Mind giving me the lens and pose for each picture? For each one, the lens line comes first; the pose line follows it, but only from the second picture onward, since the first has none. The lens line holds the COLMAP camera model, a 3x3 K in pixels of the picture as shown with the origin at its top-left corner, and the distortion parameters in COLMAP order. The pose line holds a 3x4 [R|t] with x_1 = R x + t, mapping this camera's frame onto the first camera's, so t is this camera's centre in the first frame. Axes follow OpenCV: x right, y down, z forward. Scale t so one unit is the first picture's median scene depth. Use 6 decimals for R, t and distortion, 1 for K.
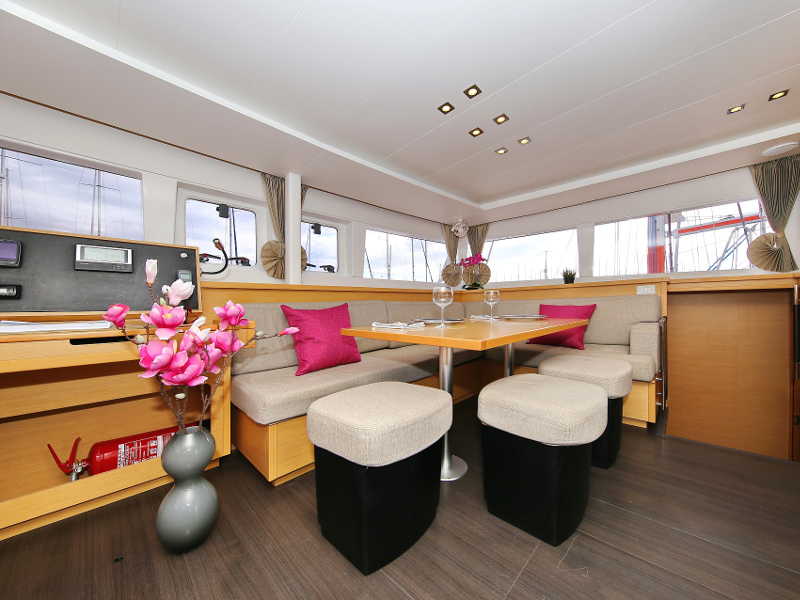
lens RADIAL K [[278.3, 0, 400.0], [0, 278.3, 300.0], [0, 0, 1]] dist [0.000062, -0.000142]
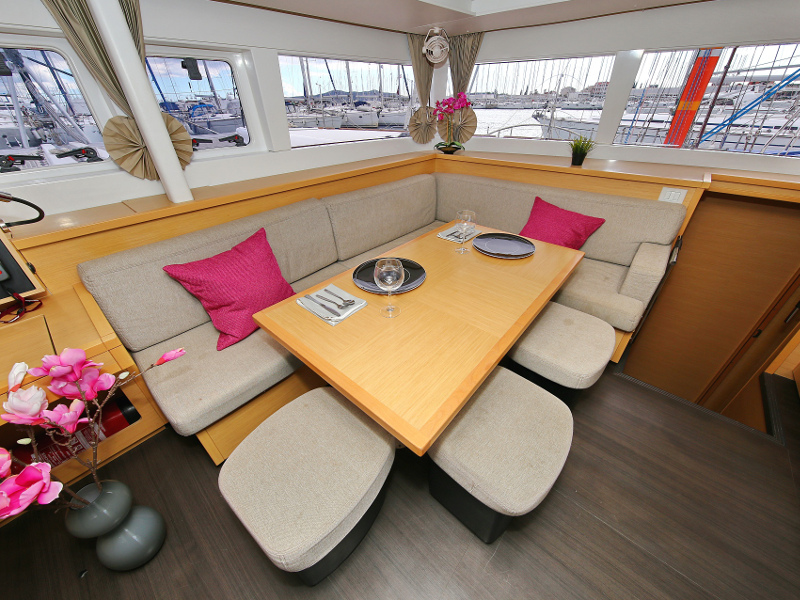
lens RADIAL K [[302.1, 0, 392.9], [0, 302.1, 297.8], [0, 0, 1]] dist [-0.000250, 0.000120]
pose [[0.996762, -0.064248, 0.048344, 0.076232], [0.027638, 0.838397, 0.544359, -0.229420], [-0.075506, -0.541260, 0.837458, 0.216650]]
